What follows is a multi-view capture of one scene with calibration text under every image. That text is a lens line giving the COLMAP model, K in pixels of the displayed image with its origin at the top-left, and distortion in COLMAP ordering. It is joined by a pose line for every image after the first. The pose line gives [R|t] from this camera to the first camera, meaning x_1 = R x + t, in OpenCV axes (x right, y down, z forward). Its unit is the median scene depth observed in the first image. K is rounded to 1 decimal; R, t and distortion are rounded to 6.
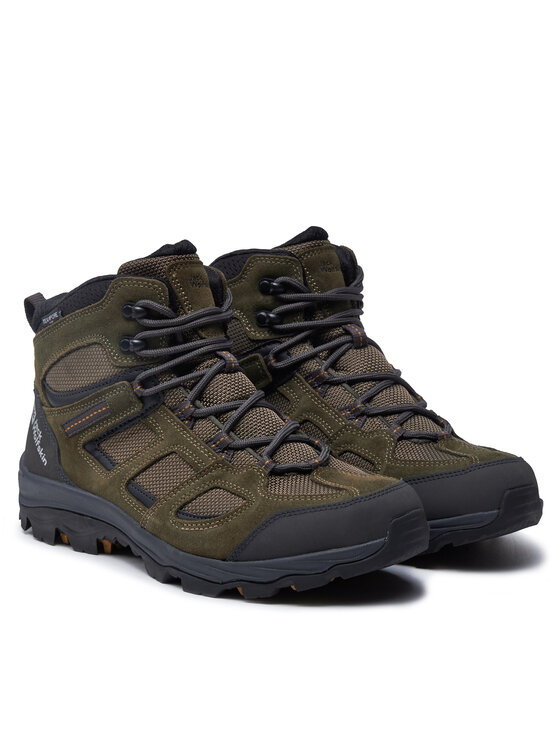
lens RADIAL K [[1917.7, 0, 280.0], [0, 1917.7, 373.0], [0, 0, 1]] dist [0.005523, 0.031657]
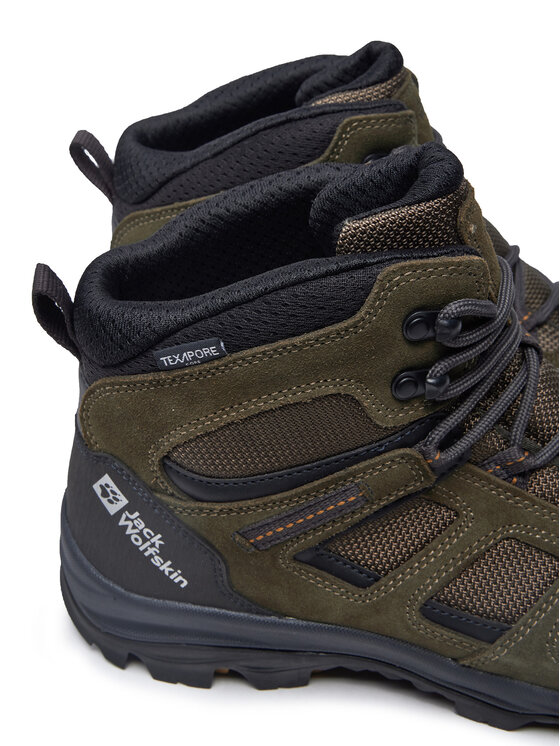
lens RADIAL K [[997.8, 0, 280.0], [0, 997.8, 373.0], [0, 0, 1]] dist [0.005618, 0.014057]
pose [[0.796495, -0.327021, 0.508579, -0.237961], [0.126682, 0.912708, 0.388480, -0.123635], [-0.591225, -0.244995, 0.768395, 0.810086]]
